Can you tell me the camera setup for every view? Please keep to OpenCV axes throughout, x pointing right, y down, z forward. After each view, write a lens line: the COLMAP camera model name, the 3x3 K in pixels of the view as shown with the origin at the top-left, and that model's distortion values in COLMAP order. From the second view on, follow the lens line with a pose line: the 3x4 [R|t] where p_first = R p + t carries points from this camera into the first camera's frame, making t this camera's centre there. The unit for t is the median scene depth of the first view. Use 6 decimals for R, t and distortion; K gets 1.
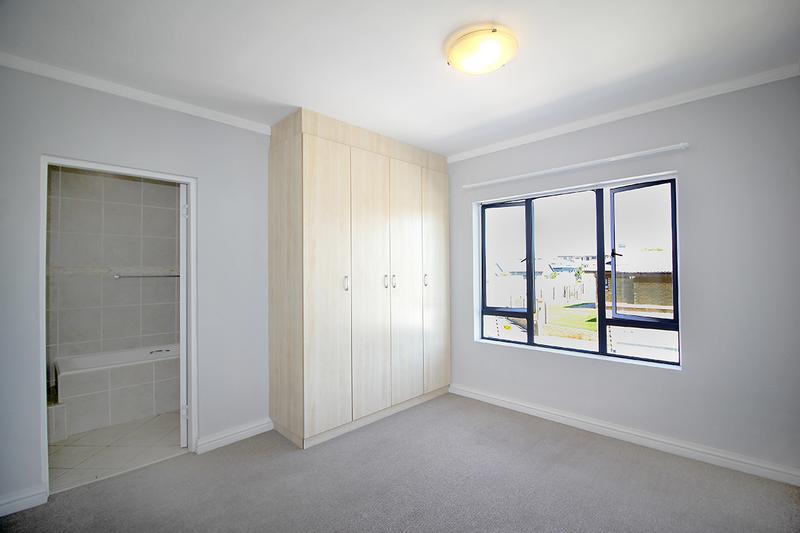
lens RADIAL K [[369.7, 0, 396.6], [0, 369.7, 262.6], [0, 0, 1]] dist [-0.000112, -0.002259]
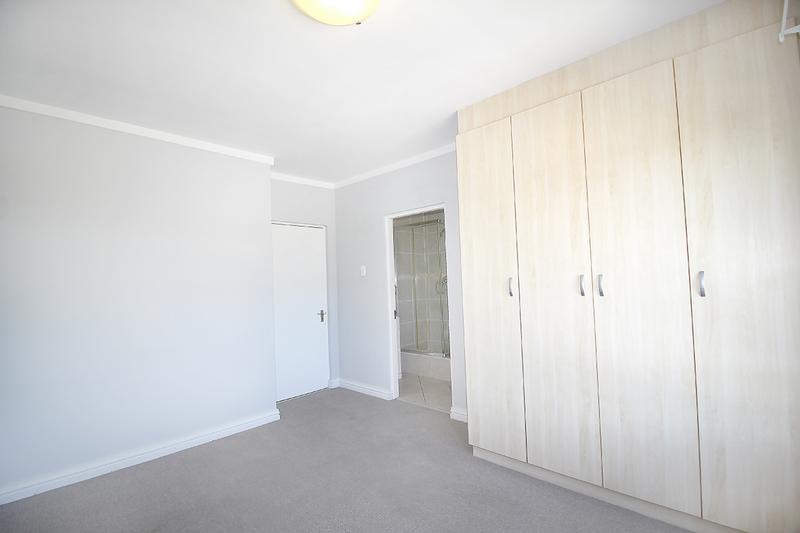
lens RADIAL K [[369.7, 0, 396.9], [0, 369.7, 267.1], [0, 0, 1]] dist [-0.000112, -0.002259]
pose [[0.020942, -0.029662, -0.999341, 0.614223], [0.056041, 0.998023, -0.028448, 0.019270], [0.998209, -0.055409, 0.022563, 0.668315]]
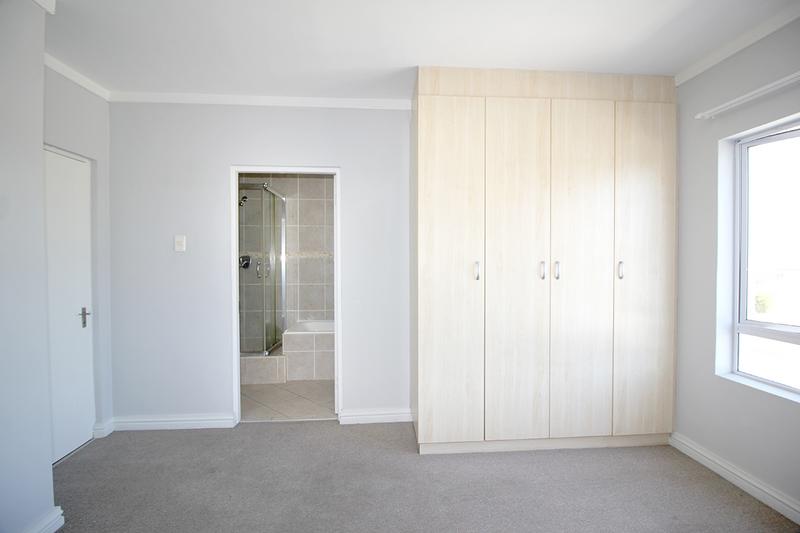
lens RADIAL K [[369.7, 0, 398.0], [0, 369.7, 265.2], [0, 0, 1]] dist [-0.000112, -0.002259]
pose [[0.756740, 0.020354, -0.653399, 0.236963], [0.007566, 0.999176, 0.039887, 0.009037], [0.653672, -0.035128, 0.755962, 0.253710]]
